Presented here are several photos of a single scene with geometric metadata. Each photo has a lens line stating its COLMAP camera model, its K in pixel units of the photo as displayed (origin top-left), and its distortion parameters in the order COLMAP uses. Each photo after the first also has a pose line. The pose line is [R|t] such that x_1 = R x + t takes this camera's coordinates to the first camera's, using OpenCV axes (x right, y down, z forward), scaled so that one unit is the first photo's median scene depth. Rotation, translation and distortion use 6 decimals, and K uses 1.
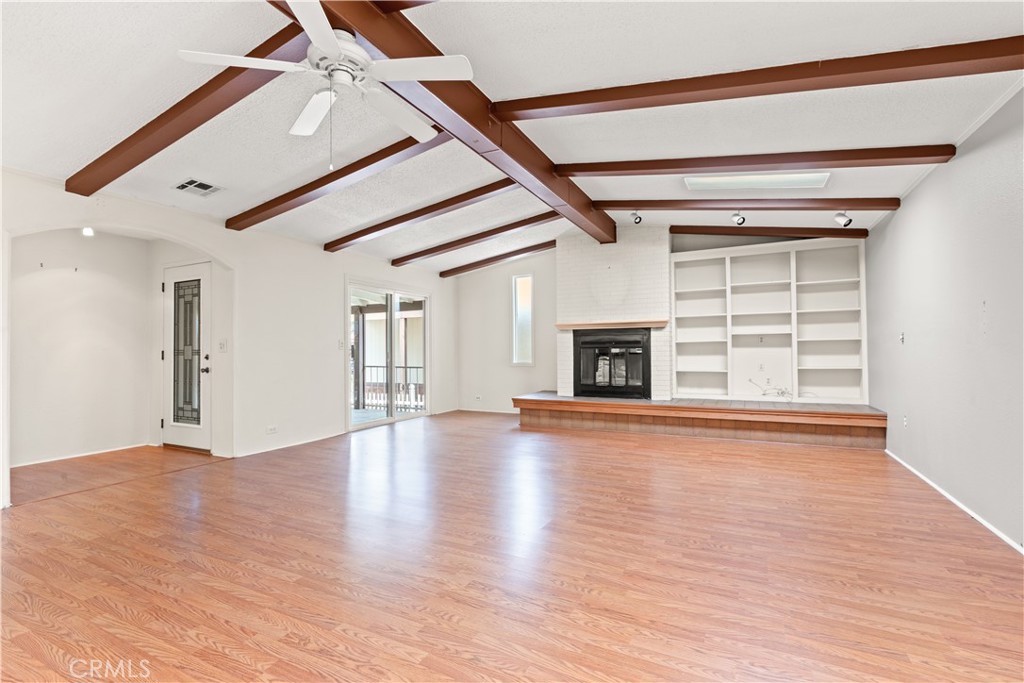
lens RADIAL K [[461.6, 0, 514.1], [0, 461.6, 342.5], [0, 0, 1]] dist [0.001025, -0.000239]
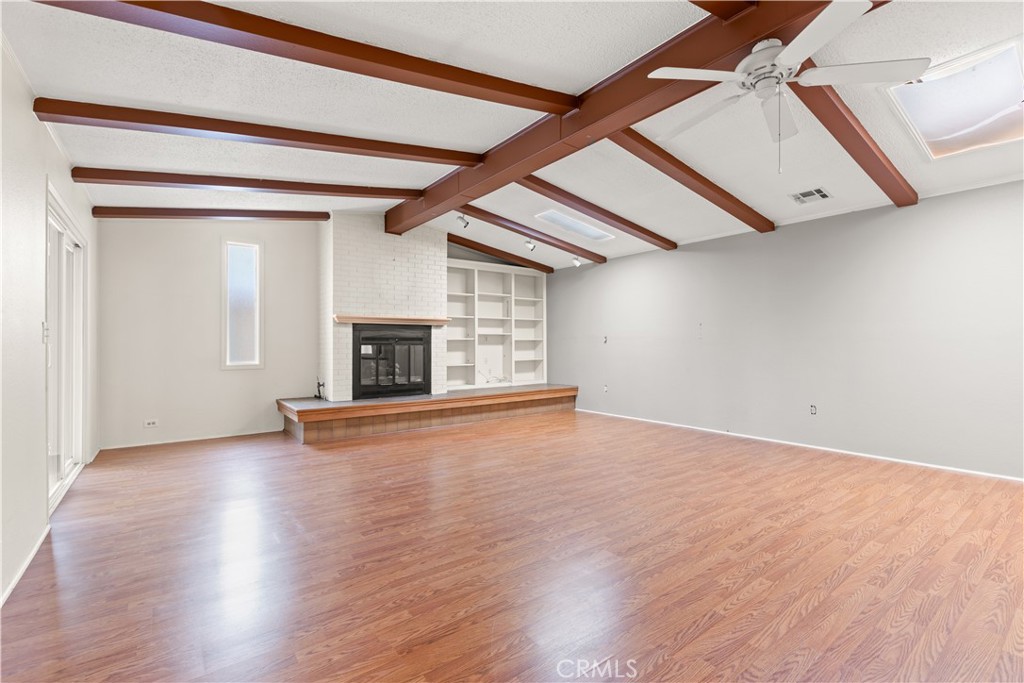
lens RADIAL K [[461.6, 0, 516.1], [0, 461.6, 342.3], [0, 0, 1]] dist [0.001025, -0.000239]
pose [[0.429815, 0.012552, 0.902830, -0.599268], [-0.014908, 0.999866, -0.006804, 0.011046], [-0.902794, -0.010535, 0.429944, 0.404730]]
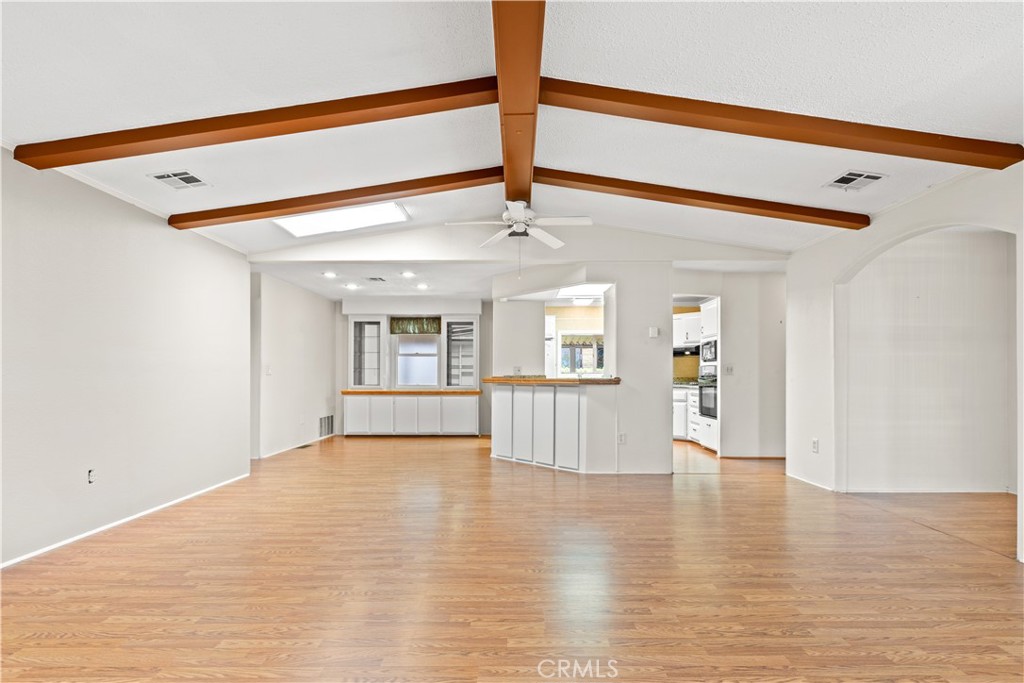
lens RADIAL K [[461.6, 0, 515.9], [0, 461.6, 372.0], [0, 0, 1]] dist [0.001025, -0.000239]
pose [[-0.894118, 0.006335, -0.447786, 0.180607], [0.013550, 0.999825, -0.012912, 0.007741], [0.447626, -0.017612, -0.894047, 1.010650]]
